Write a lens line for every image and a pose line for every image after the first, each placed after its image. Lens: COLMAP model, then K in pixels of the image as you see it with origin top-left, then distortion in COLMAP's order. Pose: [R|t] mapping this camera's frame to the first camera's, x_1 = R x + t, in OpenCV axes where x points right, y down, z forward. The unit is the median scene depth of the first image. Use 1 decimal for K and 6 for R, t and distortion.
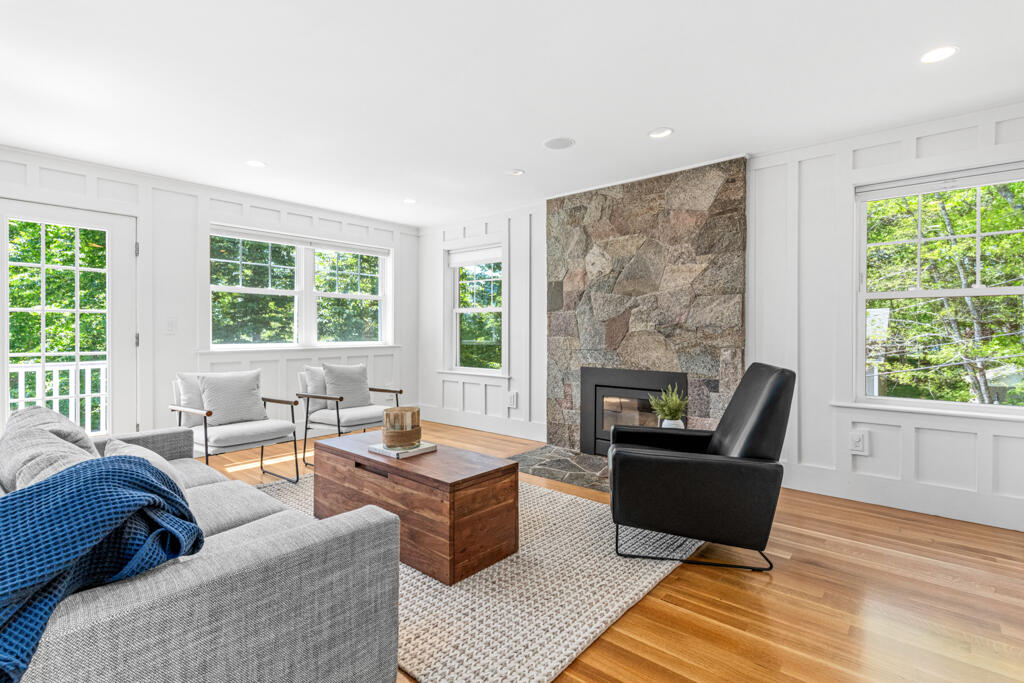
lens RADIAL K [[492.5, 0, 513.9], [0, 492.5, 343.6], [0, 0, 1]] dist [0.005555, -0.000012]
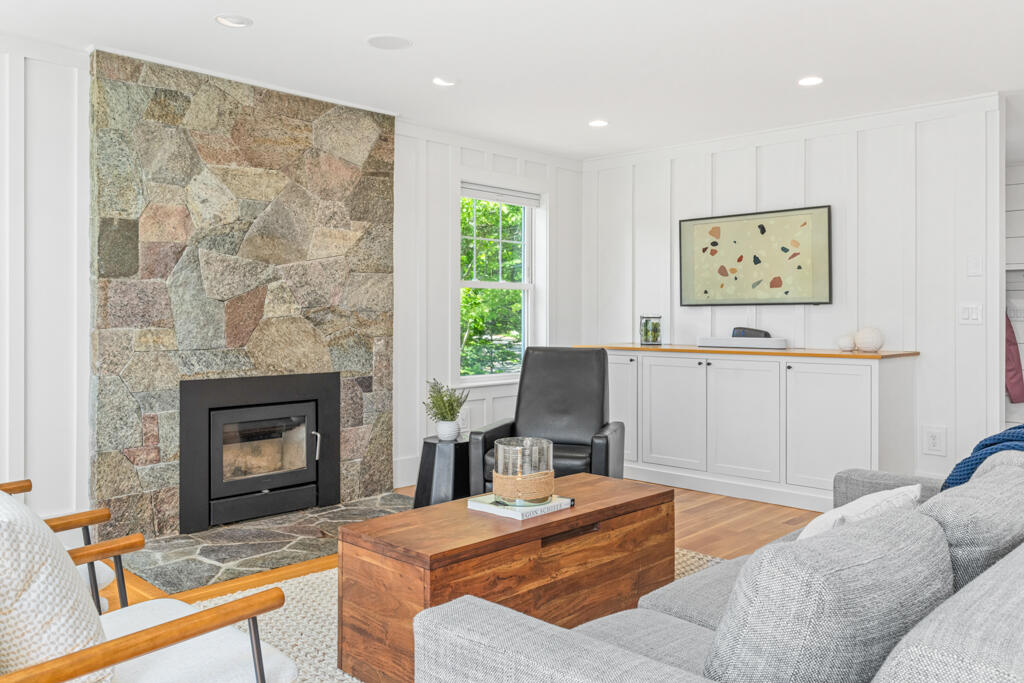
lens RADIAL K [[821.6, 0, 513.1], [0, 821.6, 331.8], [0, 0, 1]] dist [0.014751, -0.003200]
pose [[0.046719, -0.021972, 0.998666, -0.840026], [0.023022, 0.999516, 0.020913, -0.020969], [-0.998643, 0.022014, 0.047202, 0.627232]]
